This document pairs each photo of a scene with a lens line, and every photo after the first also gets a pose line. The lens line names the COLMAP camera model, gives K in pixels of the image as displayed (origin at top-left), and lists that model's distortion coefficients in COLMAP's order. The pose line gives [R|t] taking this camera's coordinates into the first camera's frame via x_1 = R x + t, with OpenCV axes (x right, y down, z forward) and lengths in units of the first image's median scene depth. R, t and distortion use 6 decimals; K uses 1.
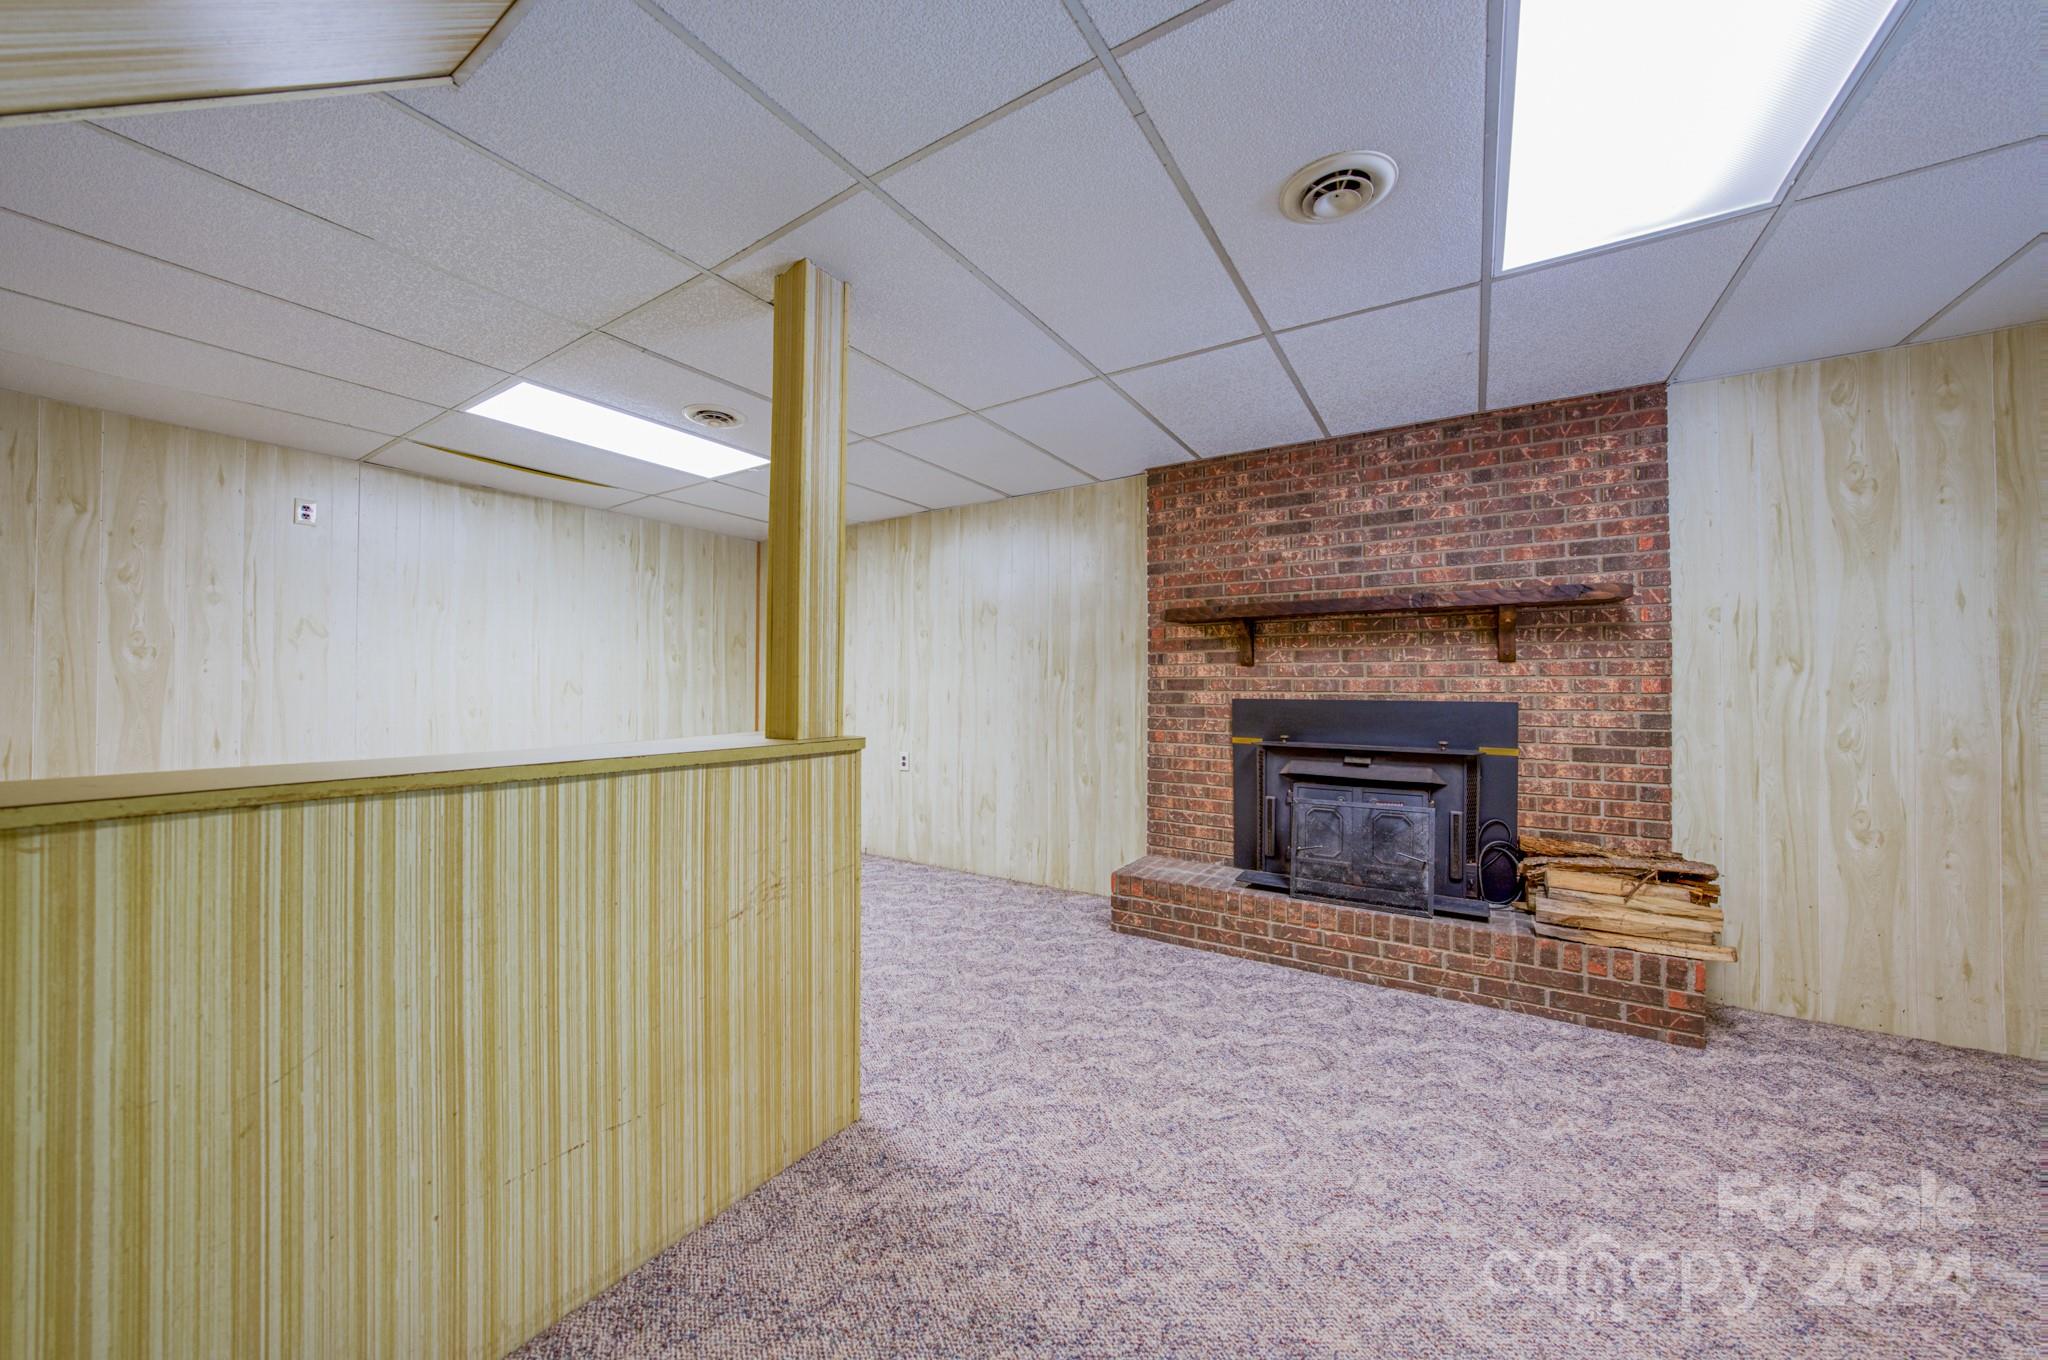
lens RADIAL K [[704.5, 0, 1027.9], [0, 704.5, 676.7], [0, 0, 1]] dist [-0.029706, 0.006225]
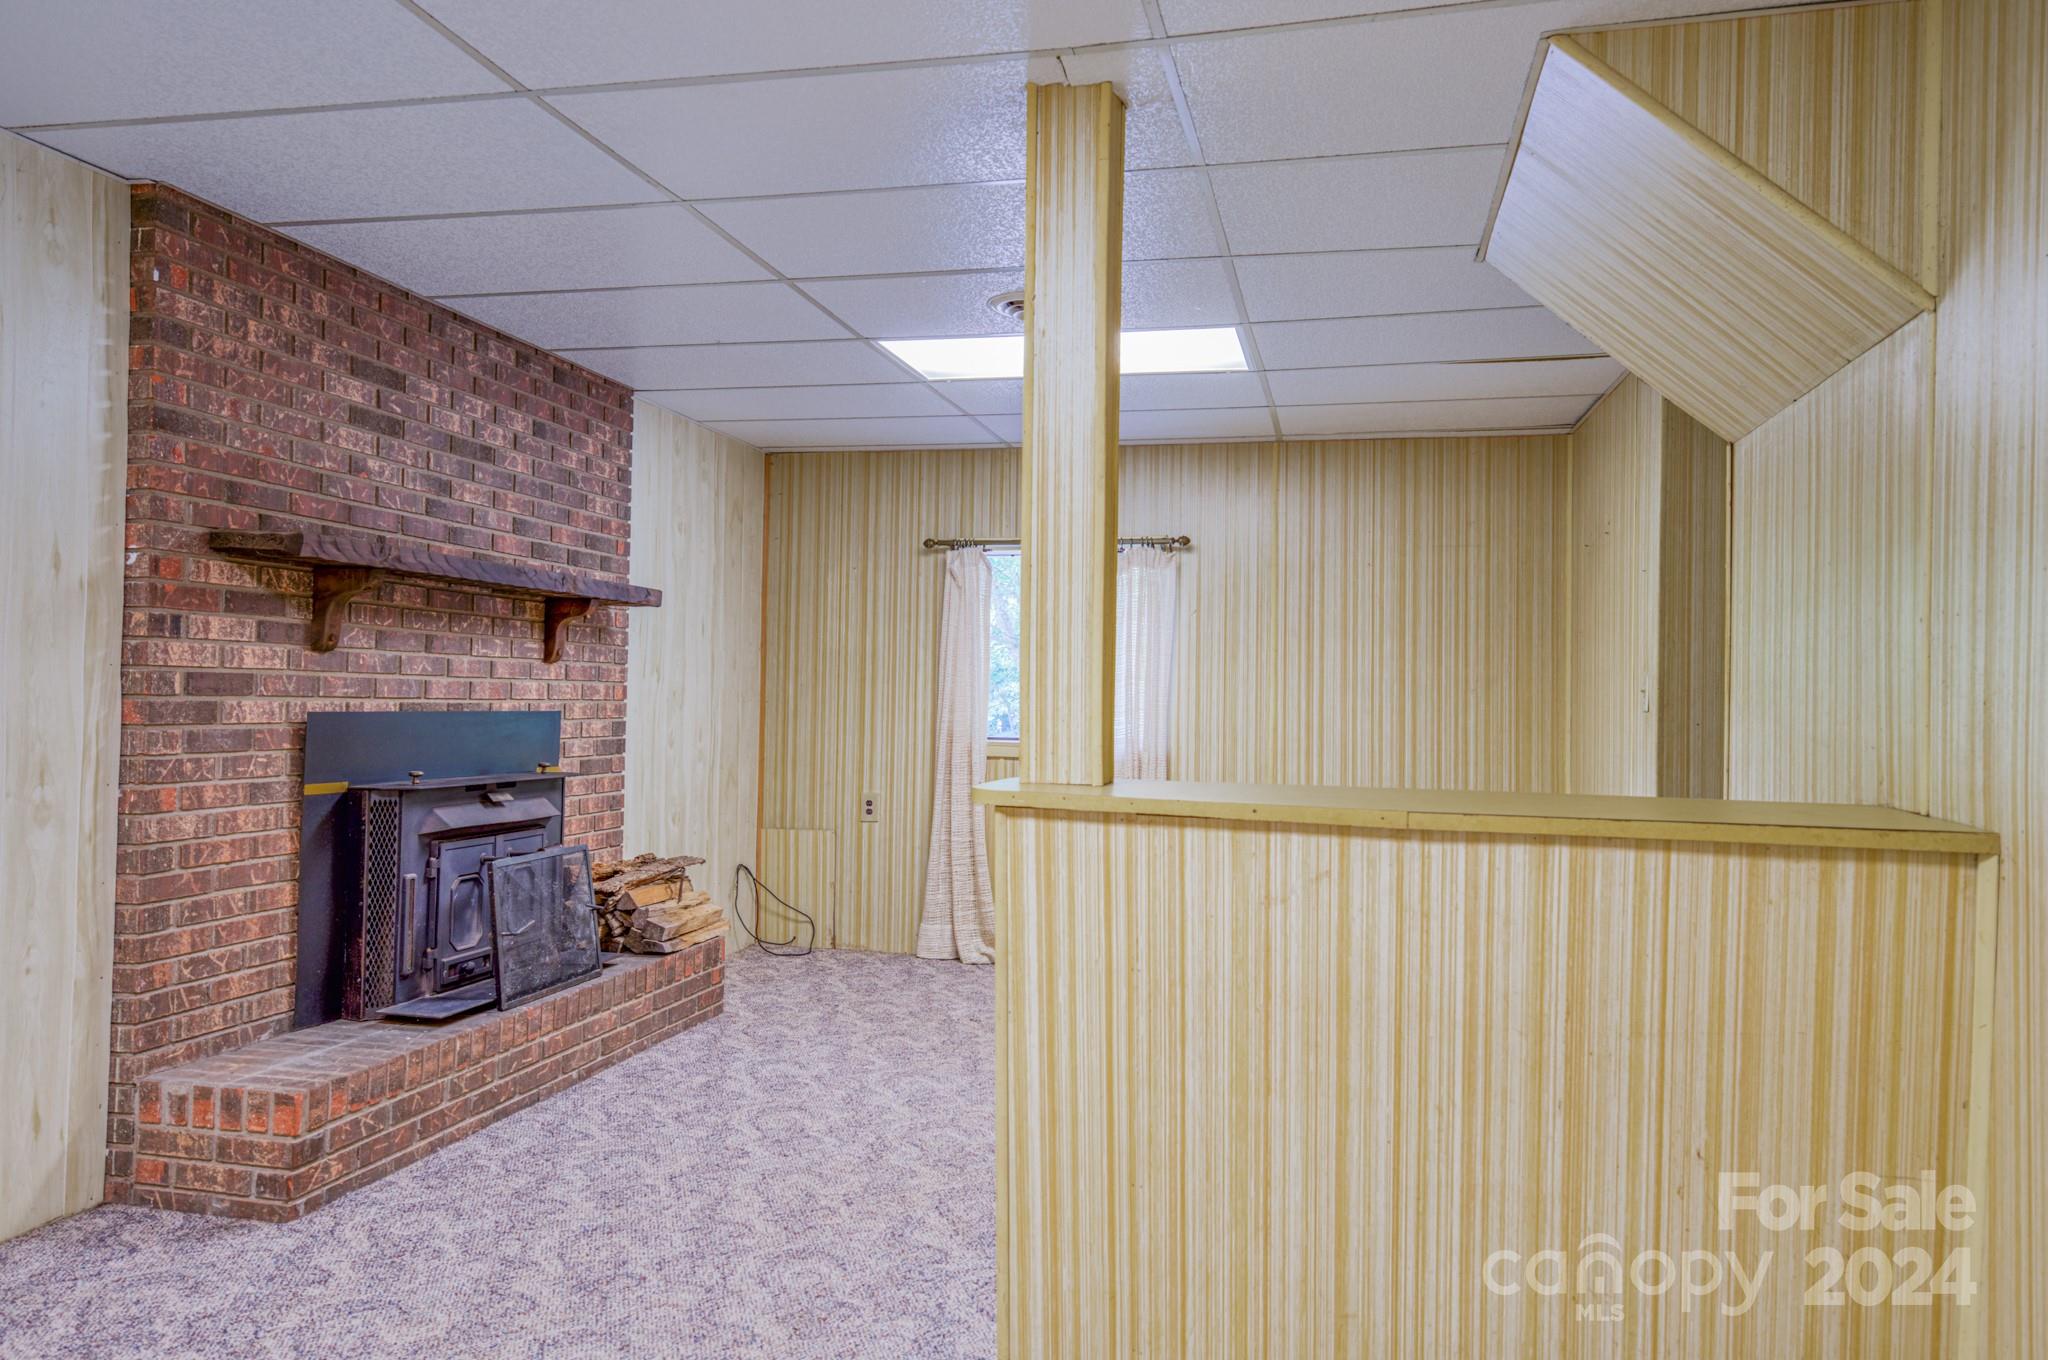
lens RADIAL K [[1356.1, 0, 1027.8], [0, 1356.1, 674.9], [0, 0, 1]] dist [0.028789, -0.001094]
pose [[-0.320772, 0.008701, 0.947117, -1.020942], [-0.032885, 0.999253, -0.020318, 0.007422], [-0.946586, -0.037663, -0.320246, 0.966468]]
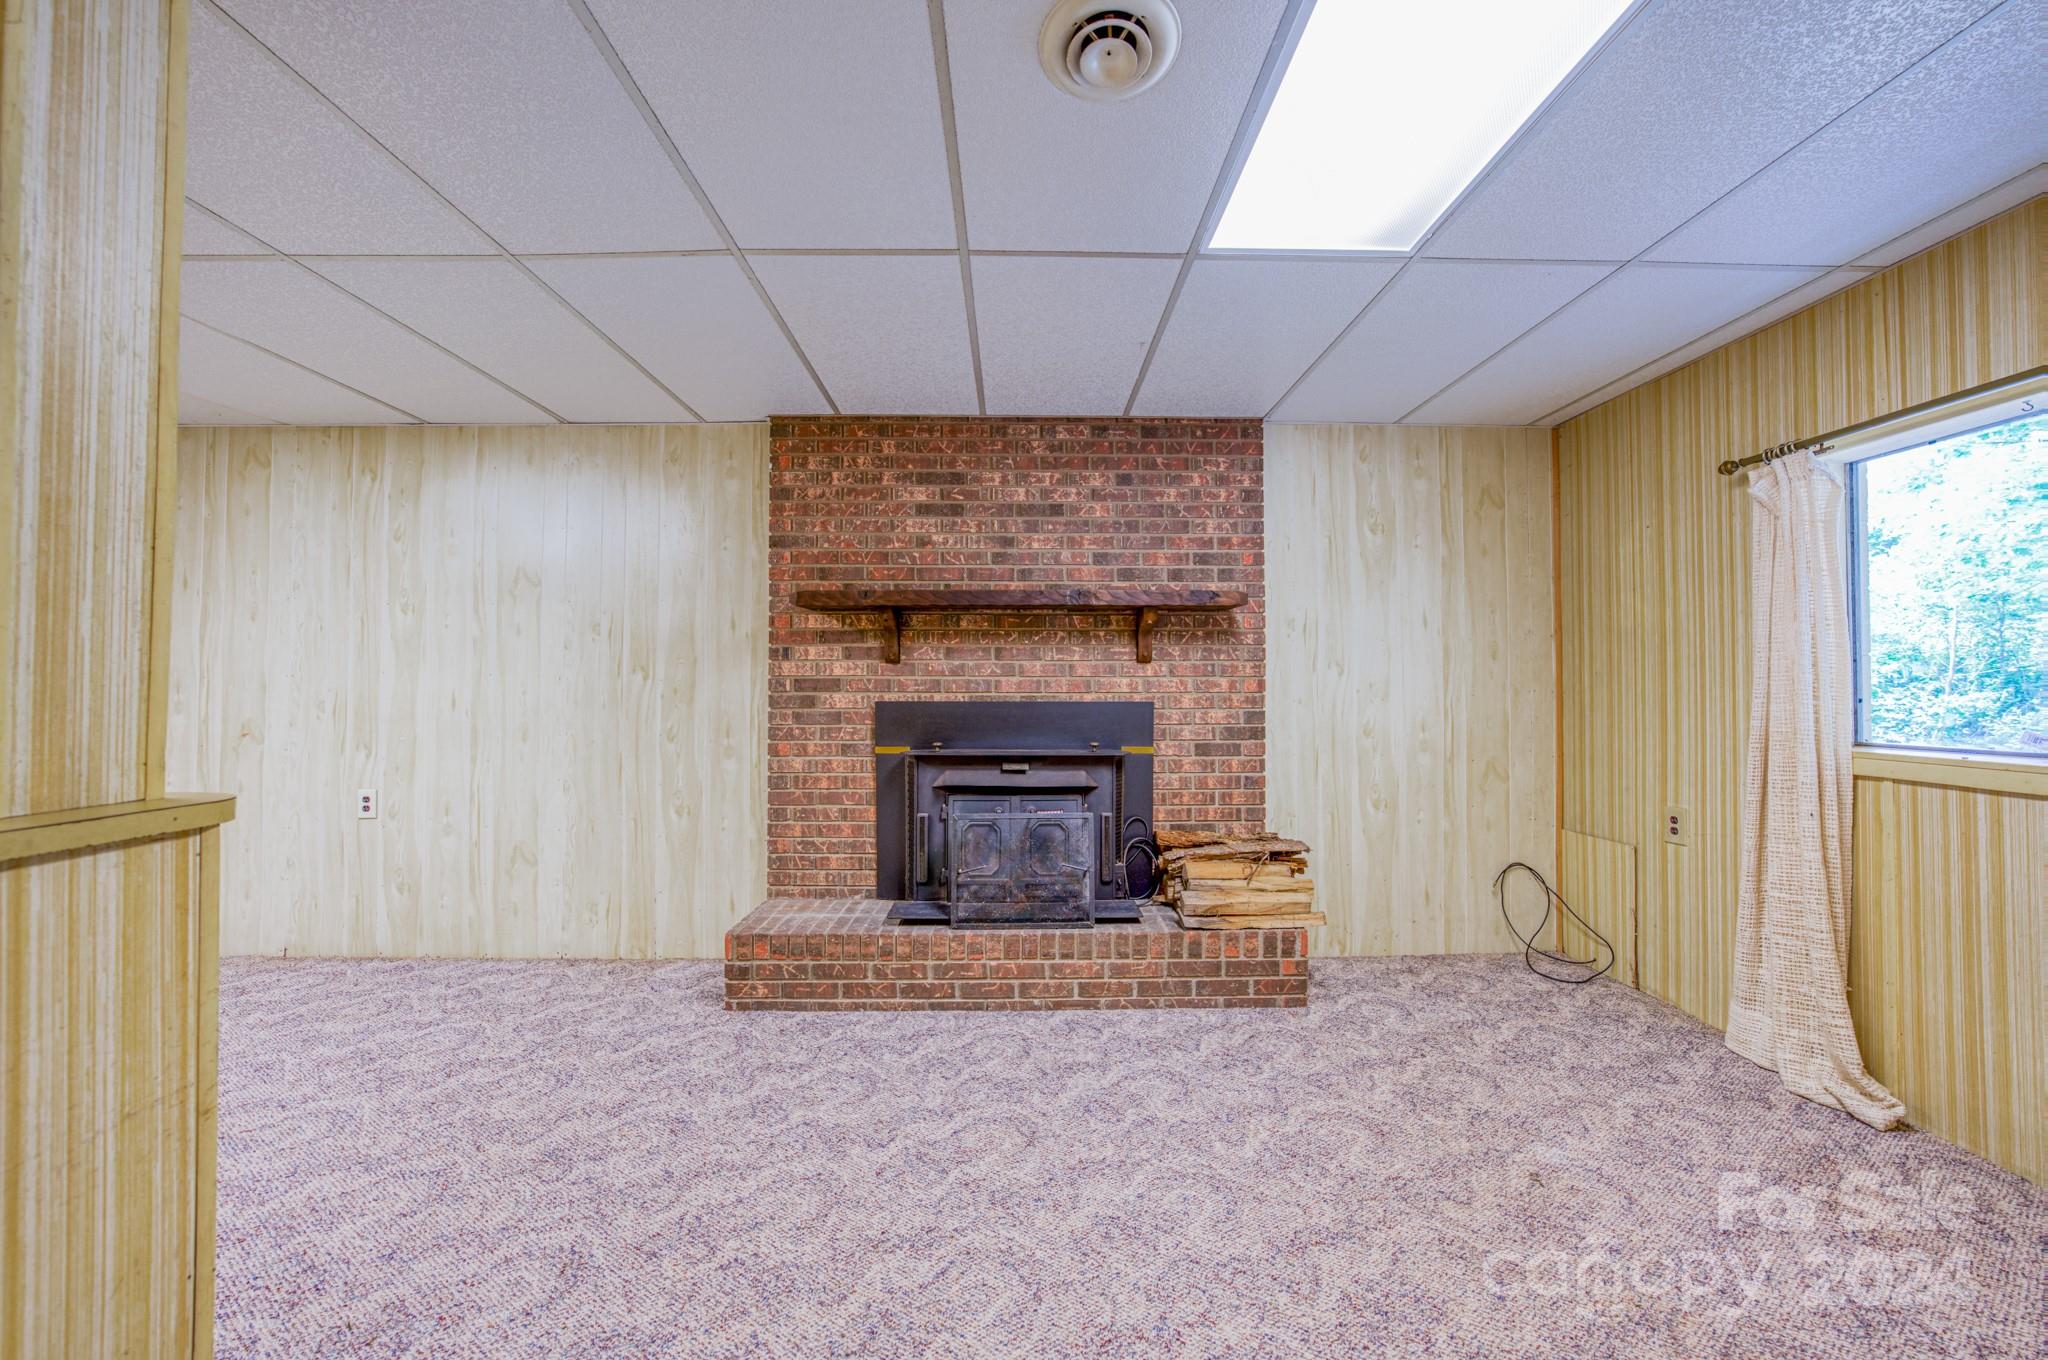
lens RADIAL K [[704.5, 0, 1027.9], [0, 704.5, 676.7], [0, 0, 1]] dist [-0.029706, 0.006225]
pose [[0.835257, 0.006068, 0.549827, -0.027462], [-0.005071, 0.999982, -0.003332, 0.003758], [-0.549837, -0.000006, 0.835272, 0.221057]]
